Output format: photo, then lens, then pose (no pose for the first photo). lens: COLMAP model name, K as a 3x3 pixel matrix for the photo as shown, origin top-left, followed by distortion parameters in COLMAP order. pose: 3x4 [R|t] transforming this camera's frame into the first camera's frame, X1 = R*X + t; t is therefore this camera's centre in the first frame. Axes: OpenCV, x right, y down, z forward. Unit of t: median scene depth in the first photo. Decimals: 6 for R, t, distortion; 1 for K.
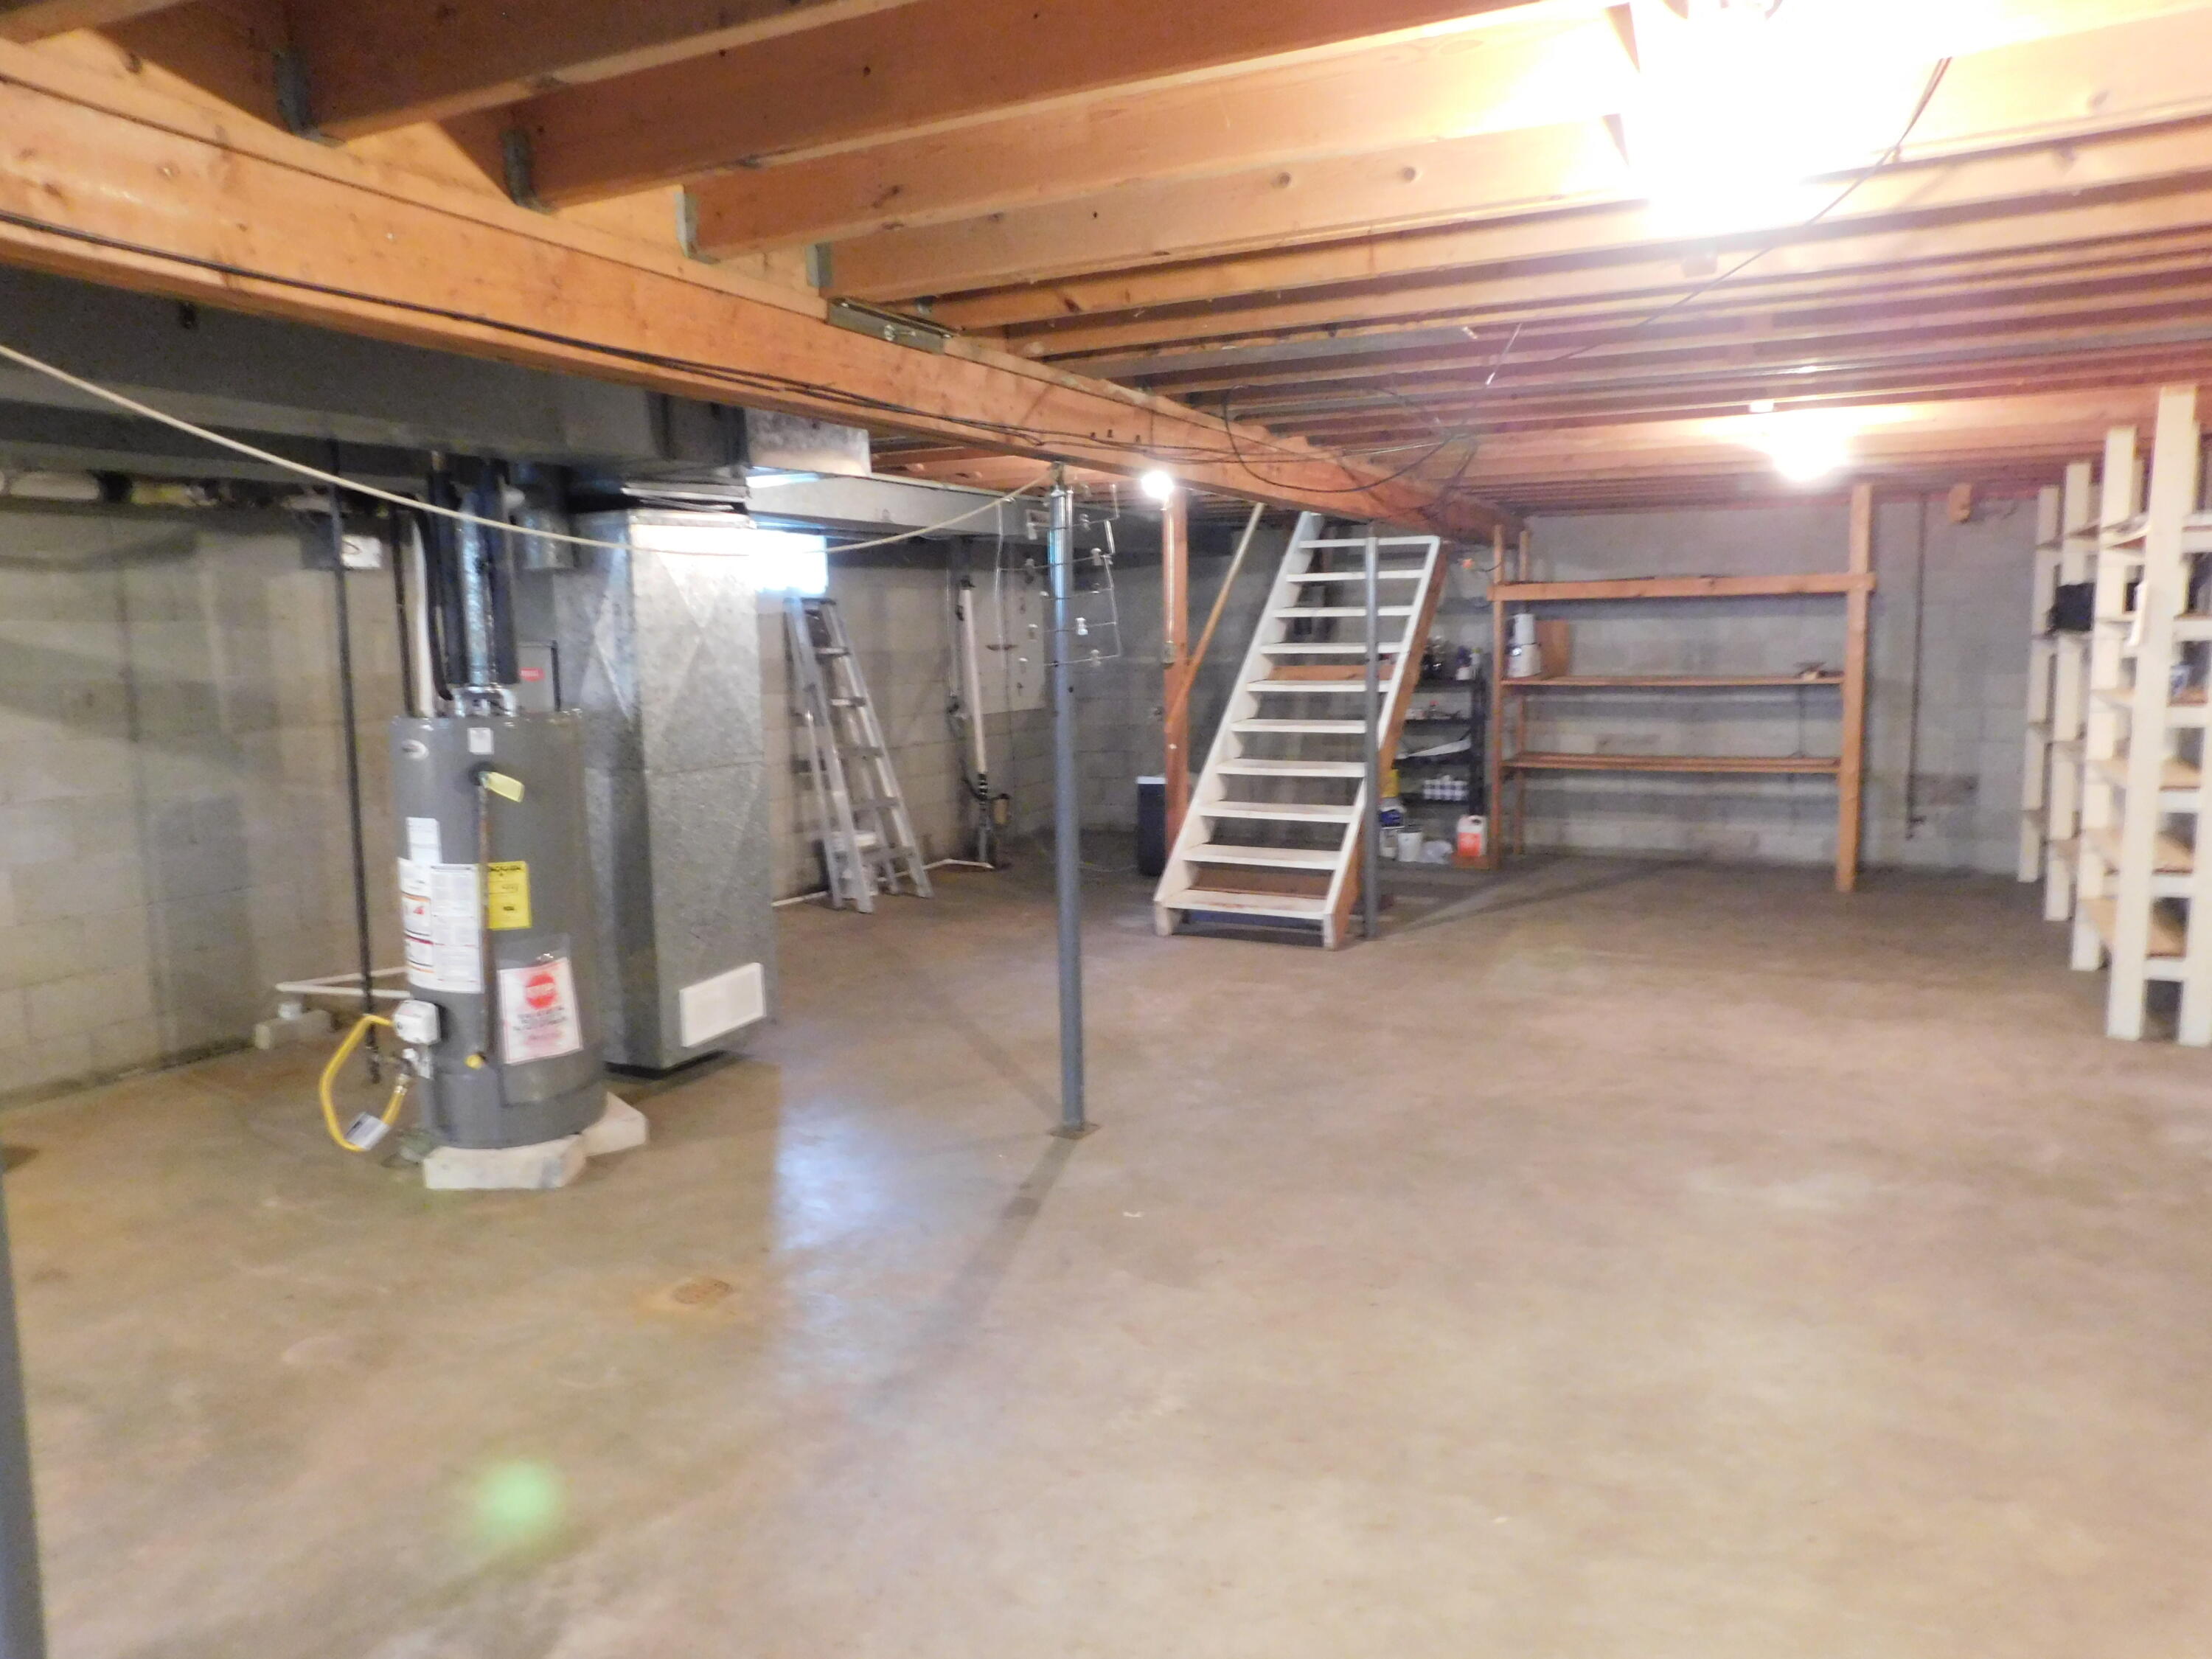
lens RADIAL K [[1461.8, 0, 1089.4], [0, 1461.8, 823.5], [0, 0, 1]] dist [-0.064830, 0.053817]
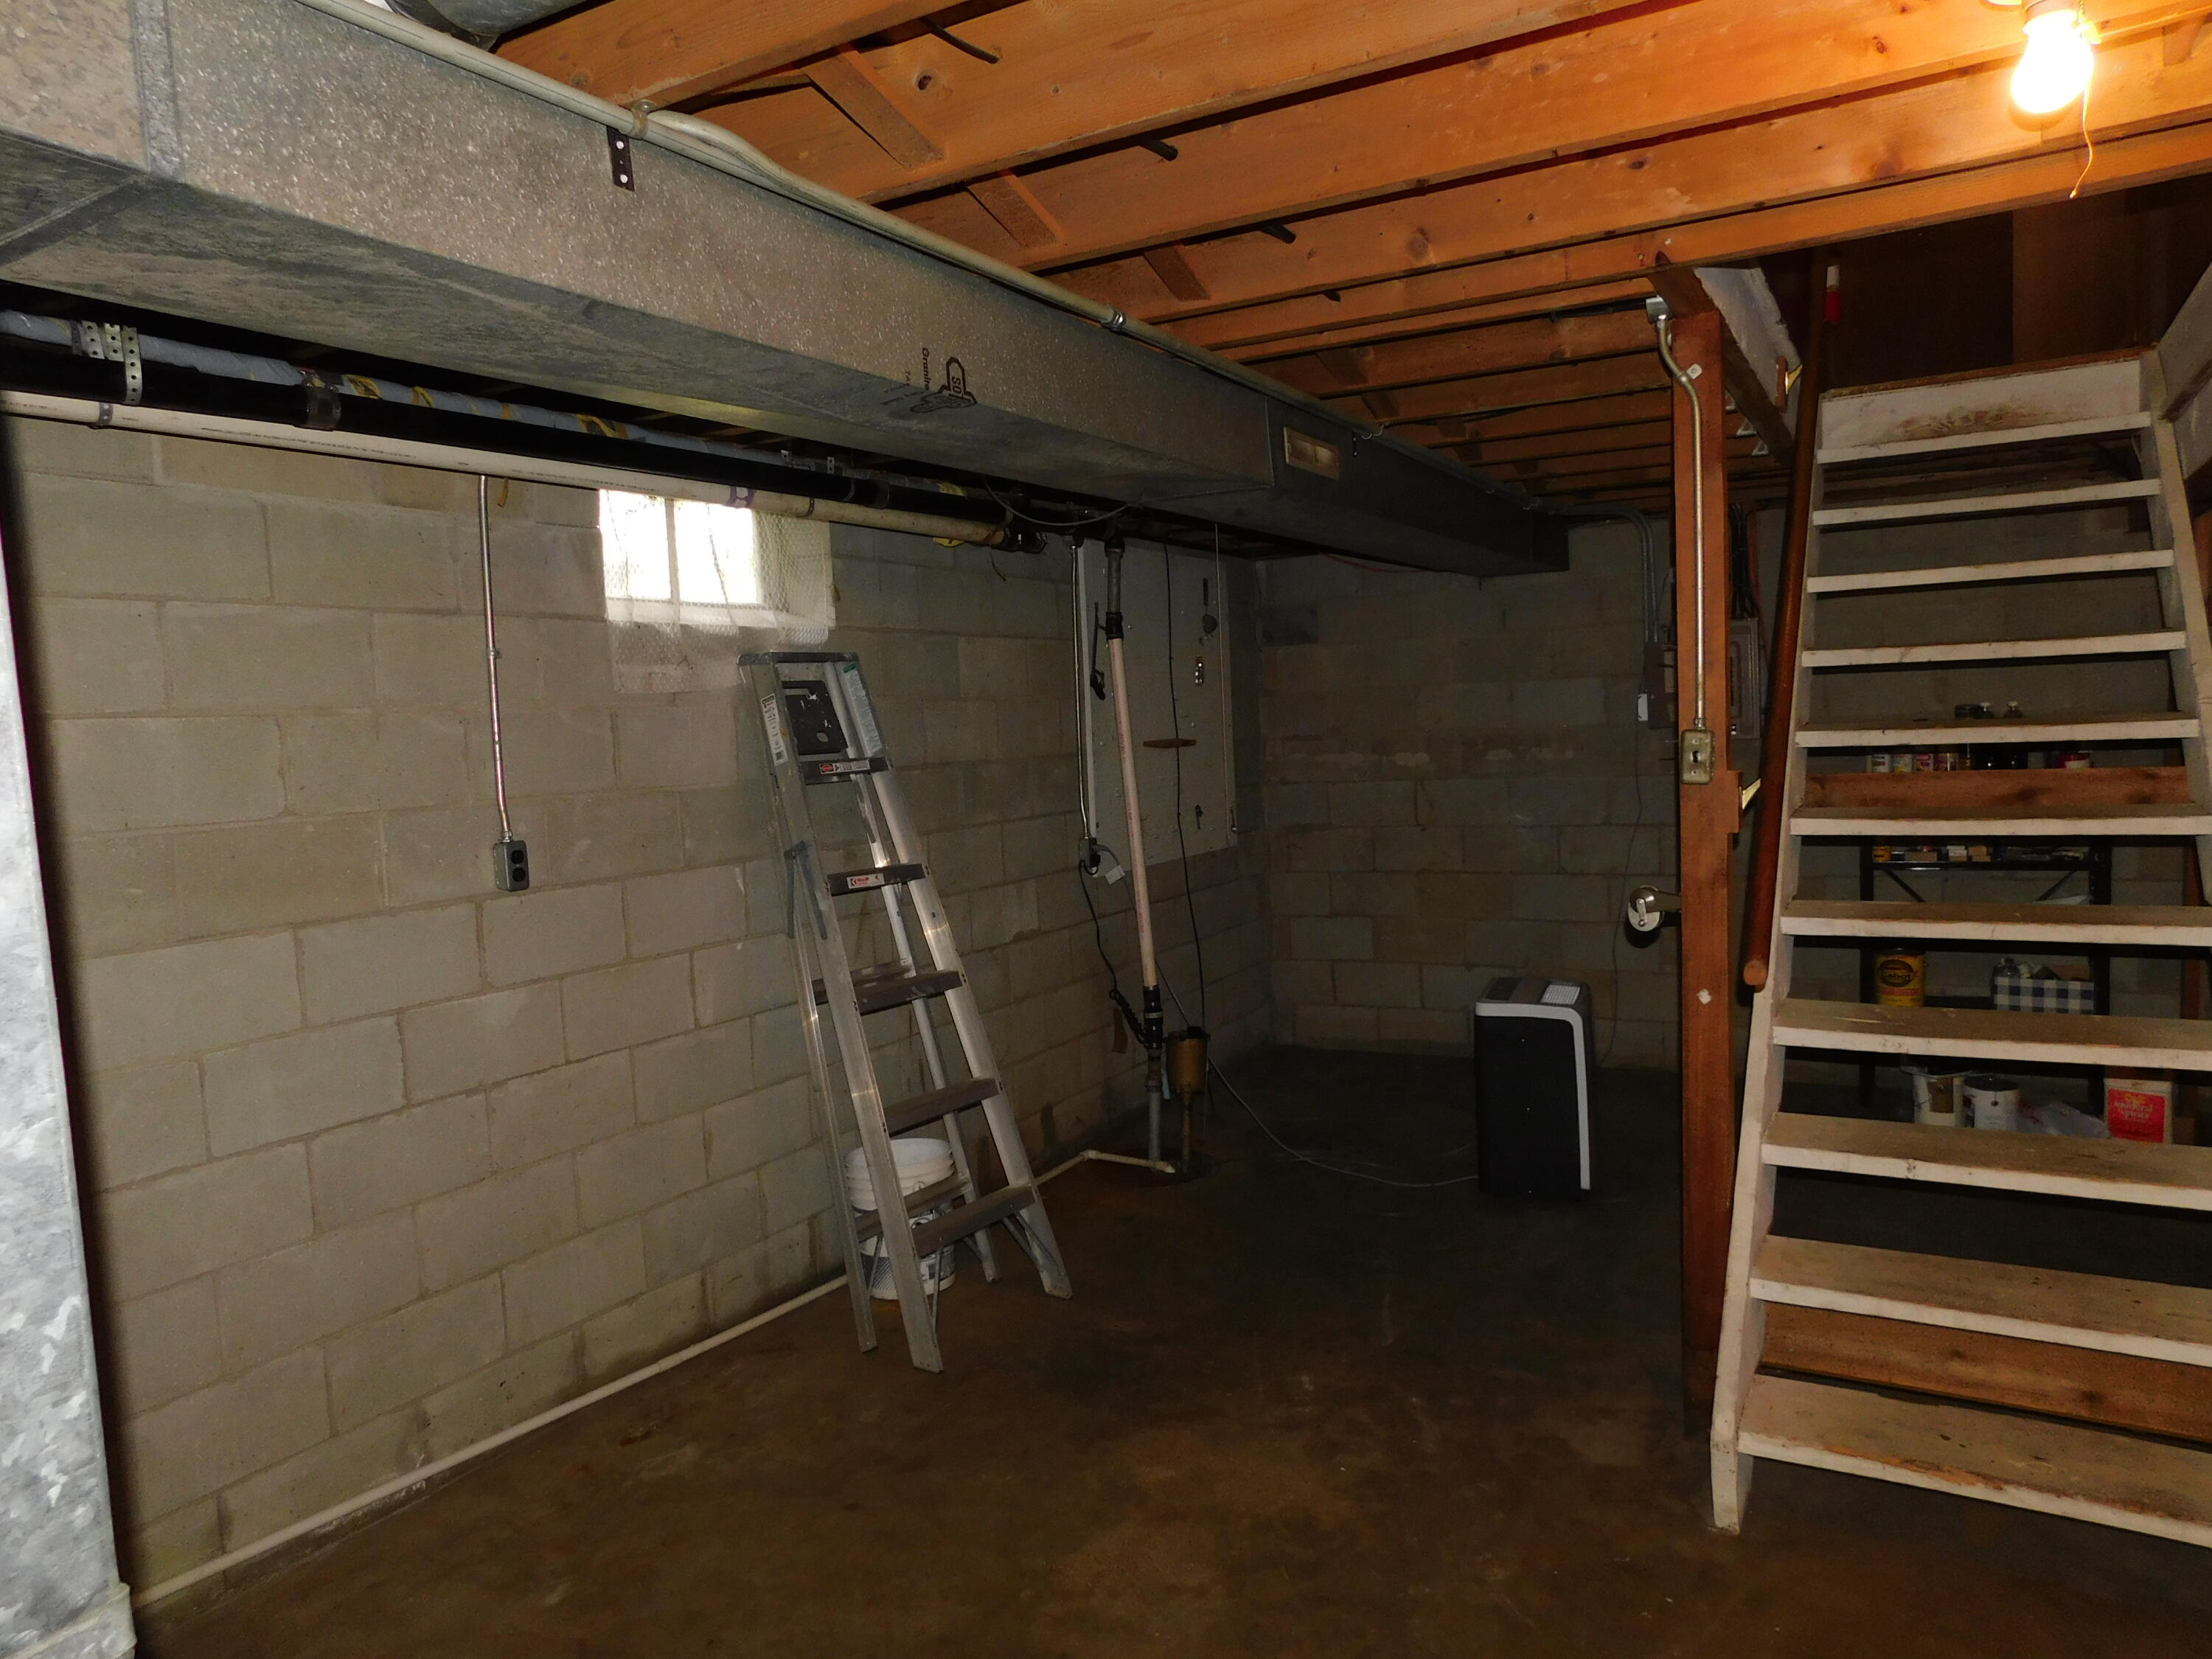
lens RADIAL K [[1461.8, 0, 1109.5], [0, 1461.8, 826.9], [0, 0, 1]] dist [-0.064830, 0.053817]
pose [[0.999265, -0.026670, -0.027520, -0.081412], [0.025010, 0.997945, -0.059002, -0.068771], [0.029037, 0.058270, 0.997878, 0.543705]]
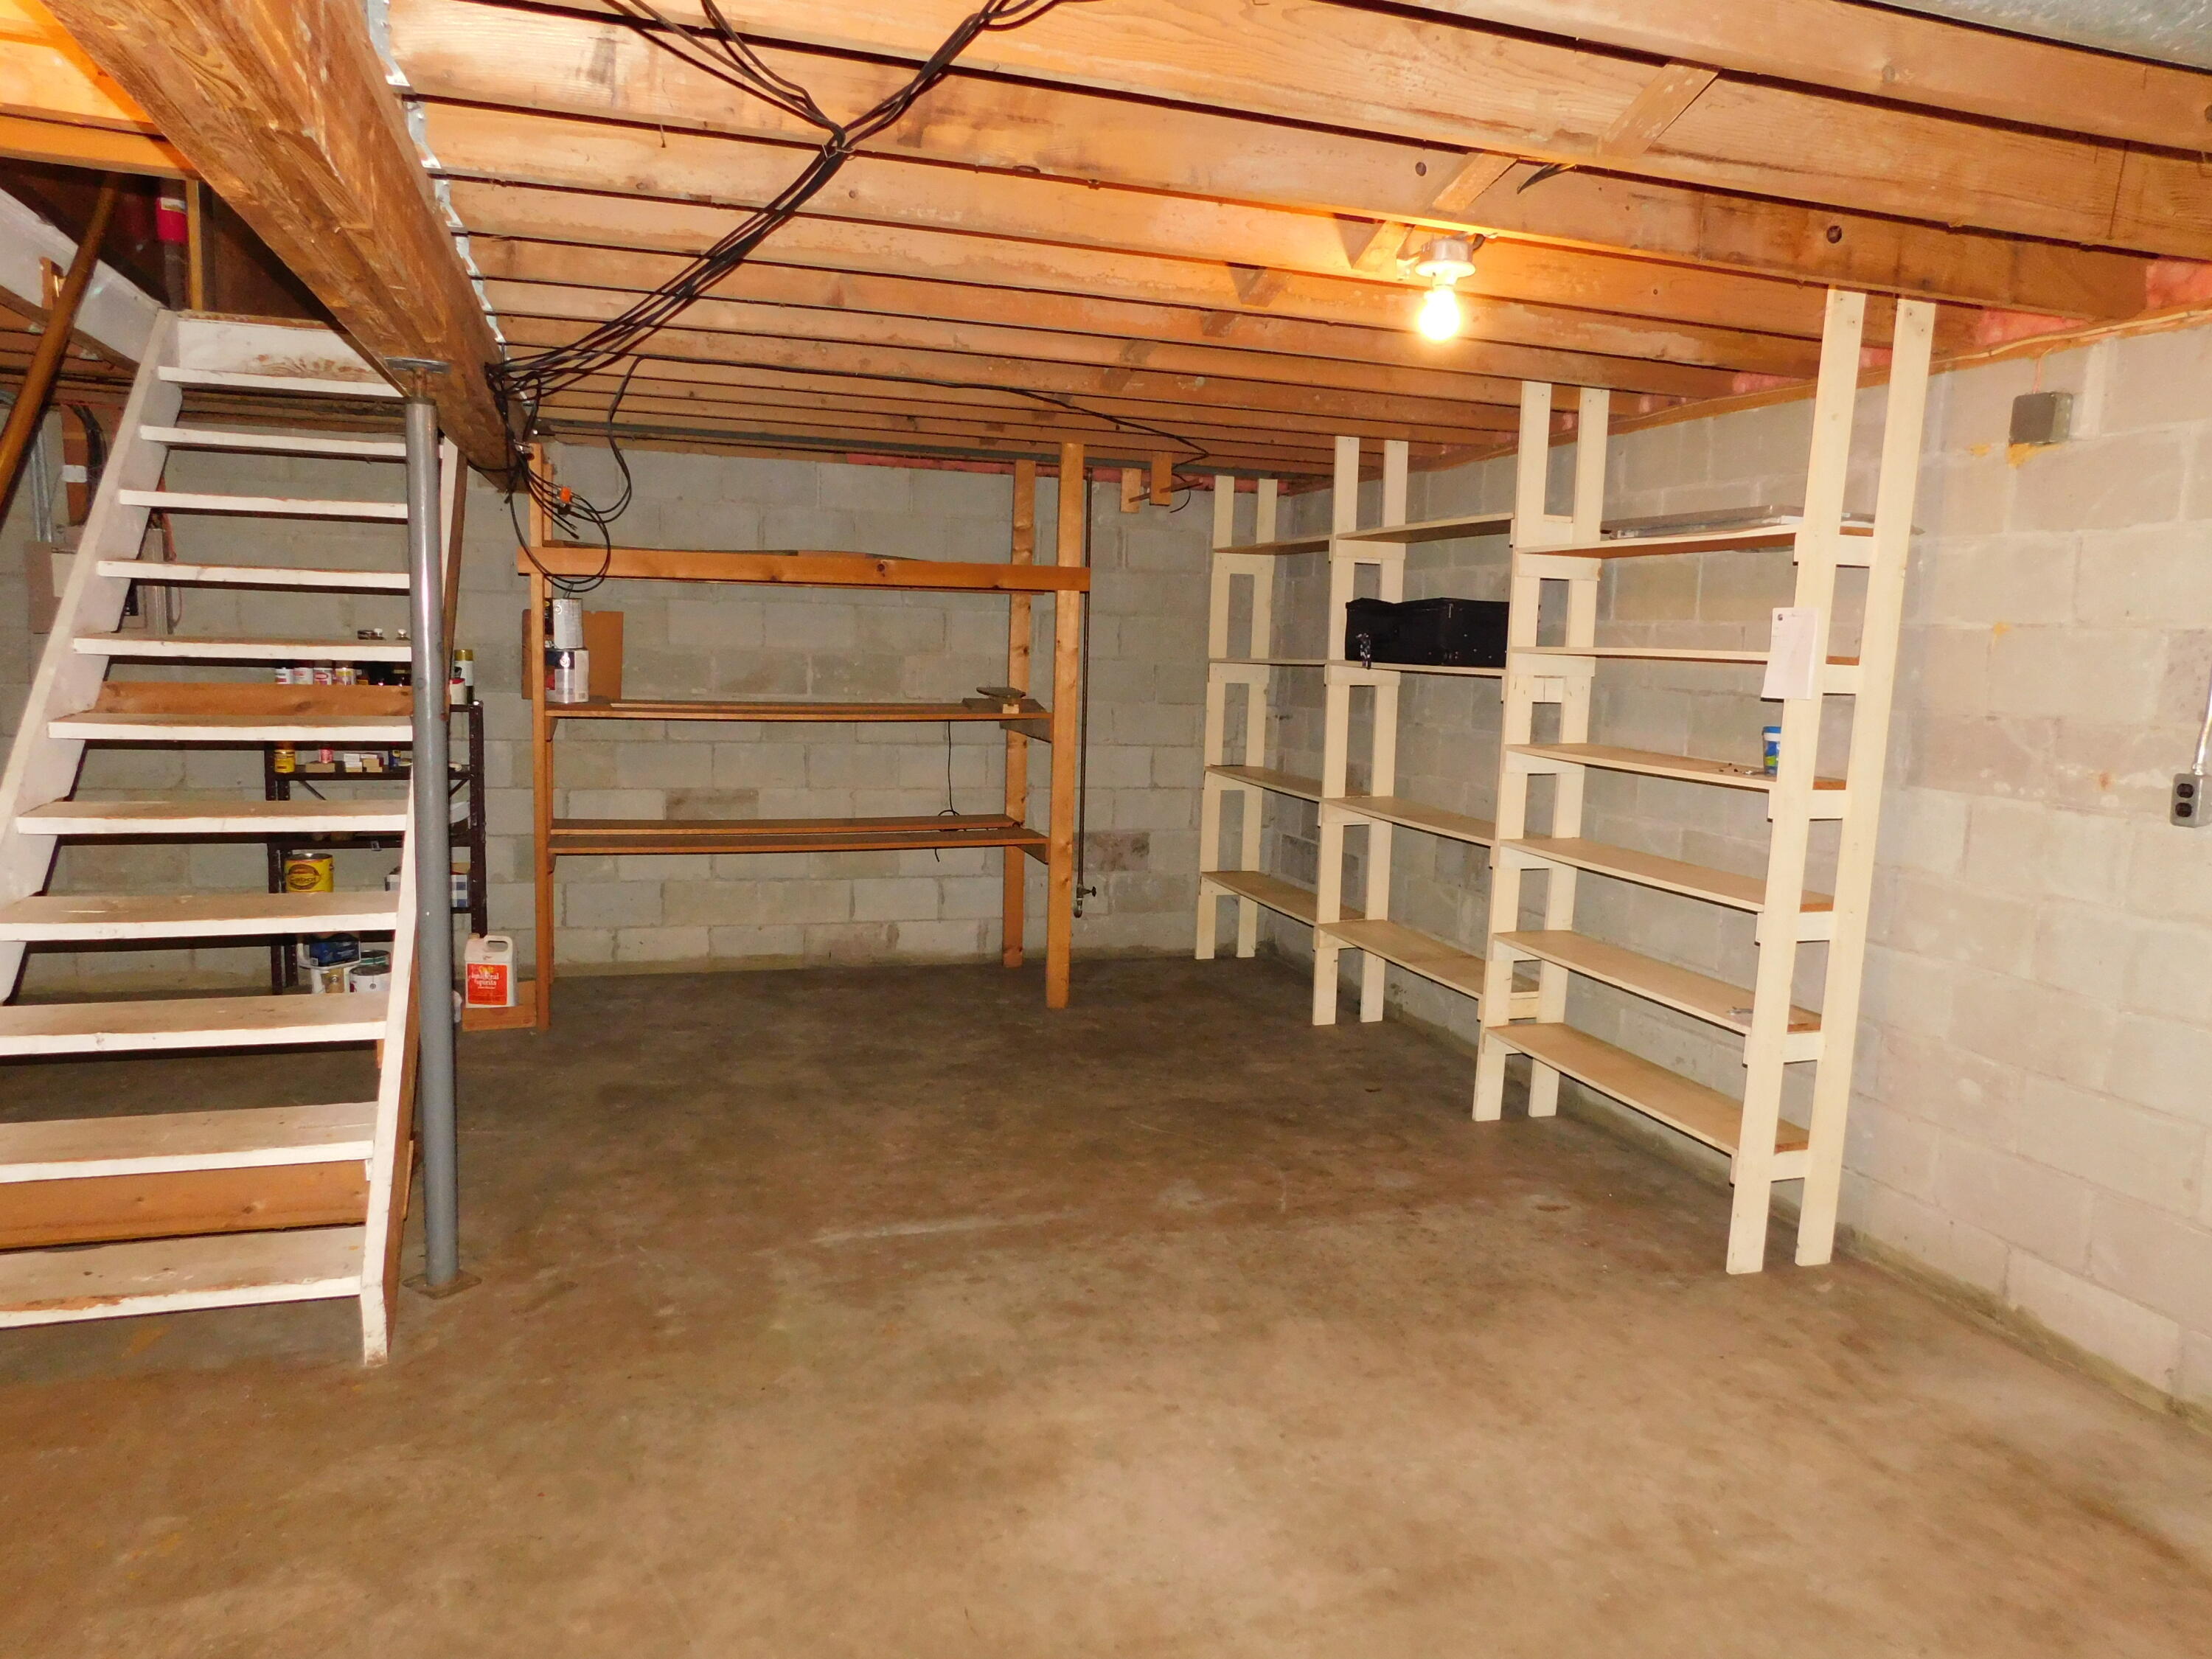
lens RADIAL K [[1461.8, 0, 1112.4], [0, 1461.8, 831.4], [0, 0, 1]] dist [-0.064830, 0.053817]
pose [[0.683672, -0.051545, 0.727967, 0.013740], [0.047504, 0.998530, 0.026090, -0.053962], [-0.728242, 0.016745, 0.685116, 0.443090]]
